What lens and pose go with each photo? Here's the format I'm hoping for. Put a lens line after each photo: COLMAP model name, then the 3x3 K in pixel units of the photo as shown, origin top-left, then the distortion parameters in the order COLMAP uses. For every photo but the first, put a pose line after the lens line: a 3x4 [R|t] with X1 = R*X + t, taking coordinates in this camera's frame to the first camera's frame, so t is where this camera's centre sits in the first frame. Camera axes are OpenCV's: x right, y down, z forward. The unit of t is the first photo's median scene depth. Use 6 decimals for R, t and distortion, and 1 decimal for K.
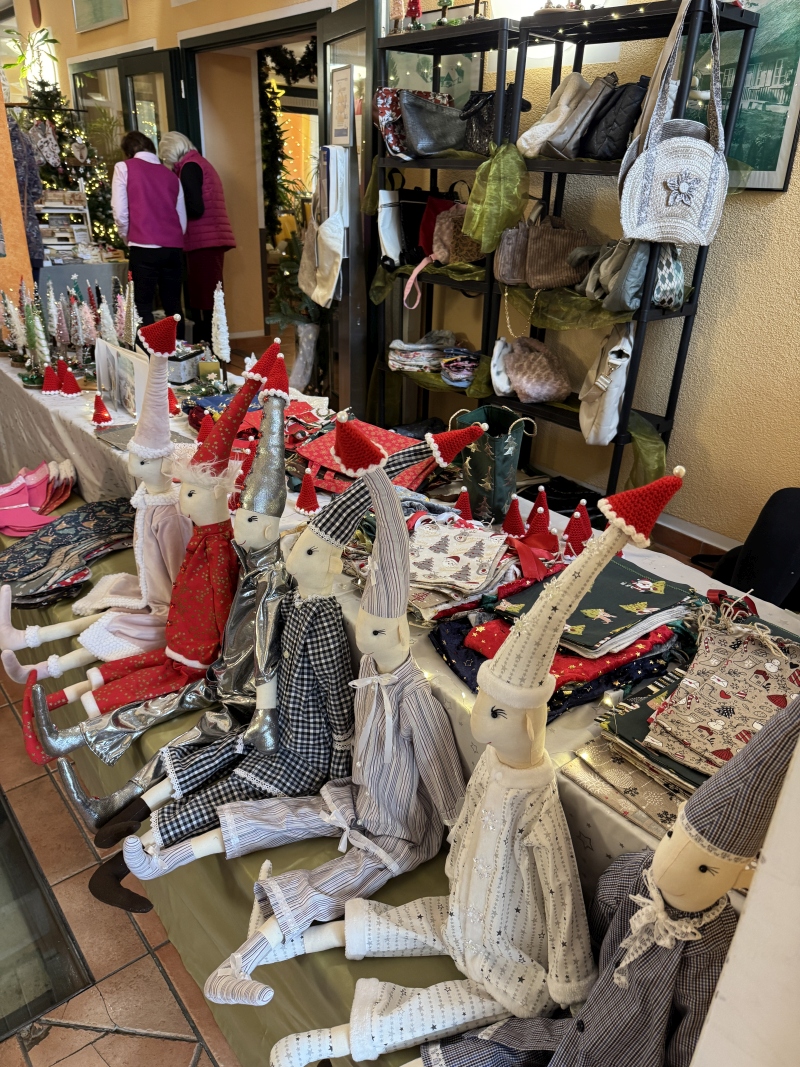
lens RADIAL K [[755.9, 0, 403.9], [0, 755.9, 534.2], [0, 0, 1]] dist [0.042021, -0.050861]
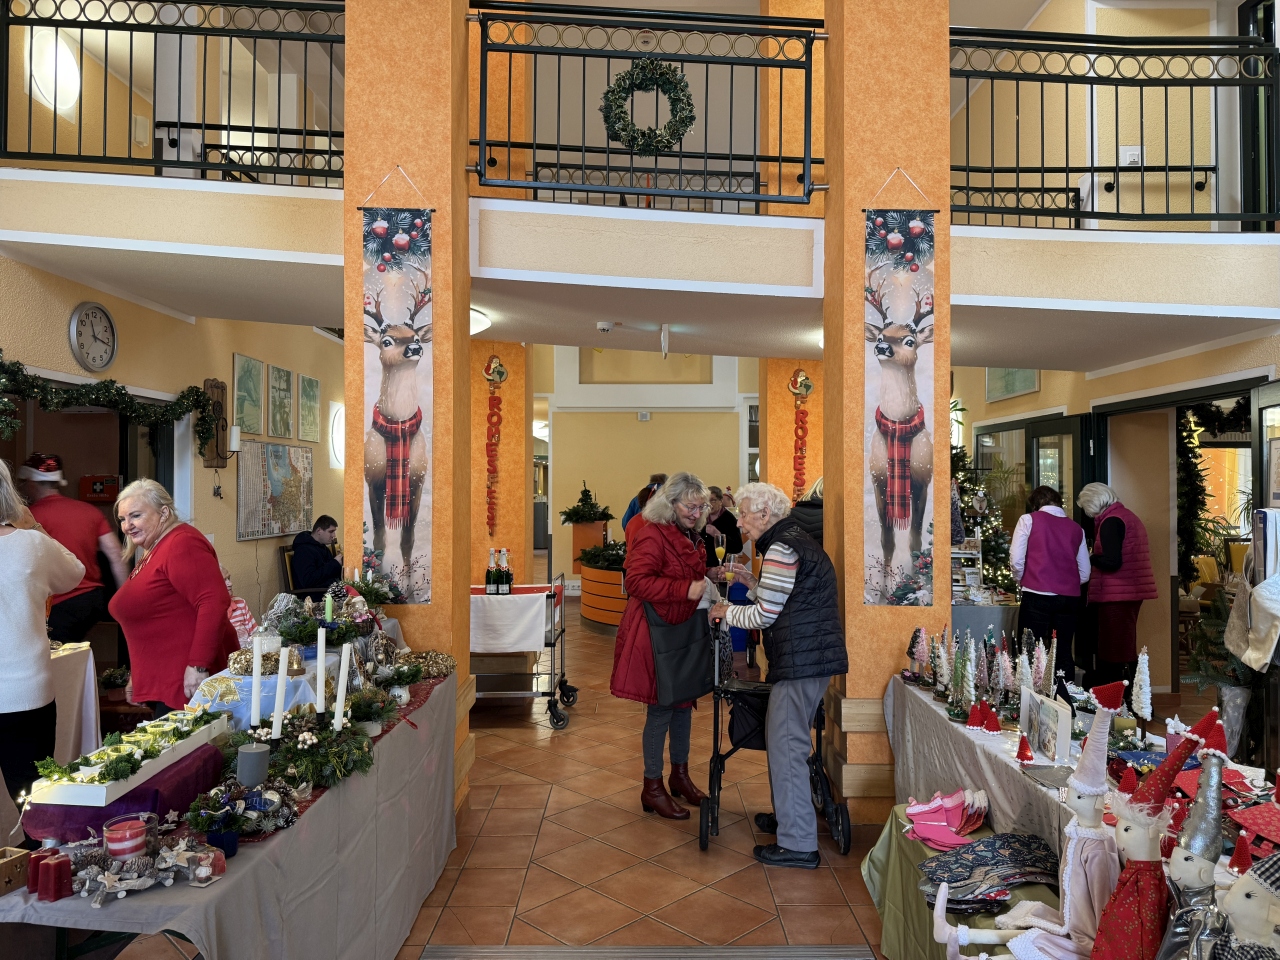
lens RADIAL K [[906.8, 0, 644.2], [0, 906.8, 475.2], [0, 0, 1]] dist [0.042021, -0.050861]
pose [[0.775061, -0.042986, -0.630423, 0.036263], [-0.245374, 0.898916, -0.362963, 0.096406], [0.582299, 0.436008, 0.686167, -0.413286]]
